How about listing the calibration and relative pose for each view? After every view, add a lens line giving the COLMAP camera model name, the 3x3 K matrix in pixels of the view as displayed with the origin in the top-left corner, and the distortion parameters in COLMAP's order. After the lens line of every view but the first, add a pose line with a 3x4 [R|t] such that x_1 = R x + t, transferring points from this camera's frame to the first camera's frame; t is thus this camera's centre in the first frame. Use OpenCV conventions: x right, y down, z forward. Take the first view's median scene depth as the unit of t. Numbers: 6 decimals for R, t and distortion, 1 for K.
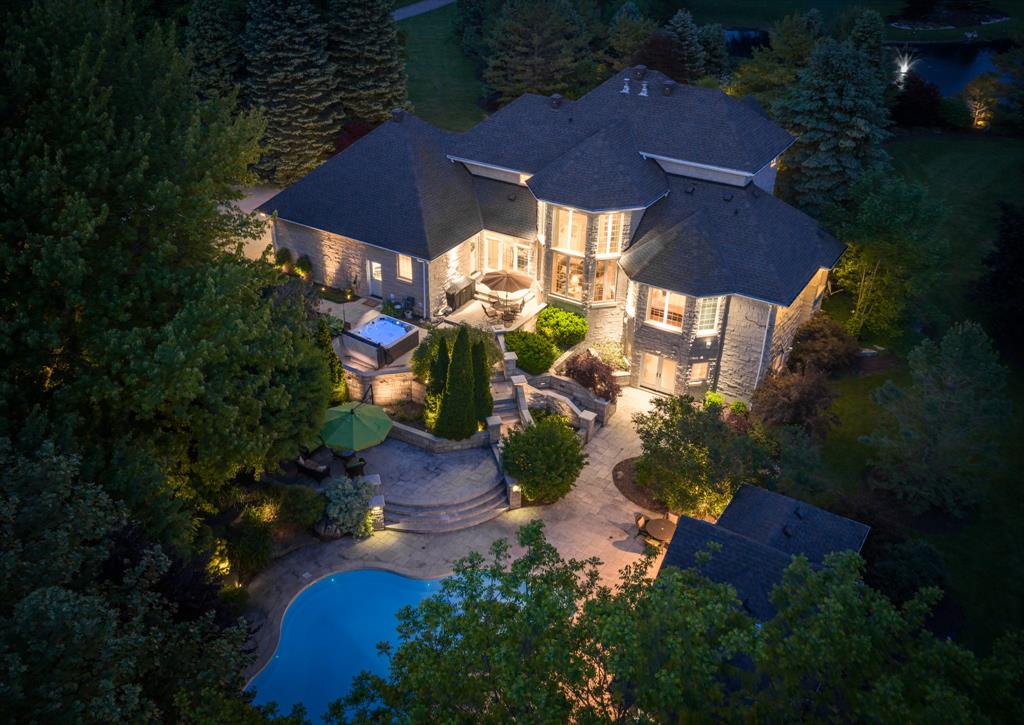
lens RADIAL K [[846.1, 0, 486.6], [0, 846.1, 363.0], [0, 0, 1]] dist [0.001975, -0.002983]
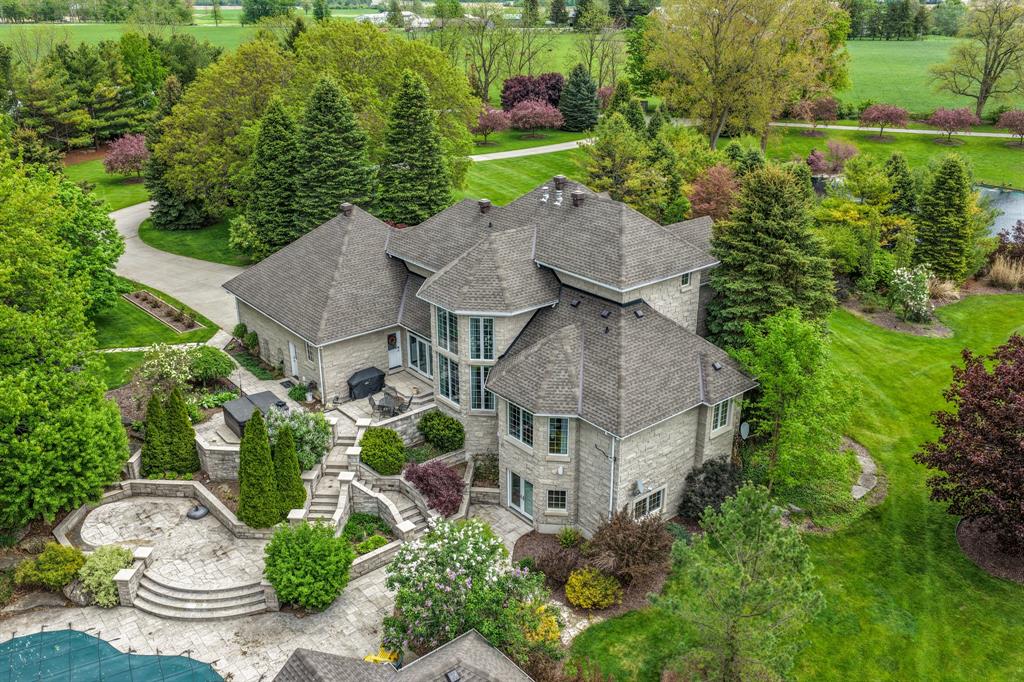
lens RADIAL K [[835.9, 0, 507.7], [0, 835.9, 312.7], [0, 0, 1]] dist [0.002116, 0.000982]
pose [[0.954898, 0.099397, -0.279803, 0.431105], [-0.150823, 0.974060, -0.168698, -0.024901], [0.255777, 0.203291, 0.945120, 0.112644]]
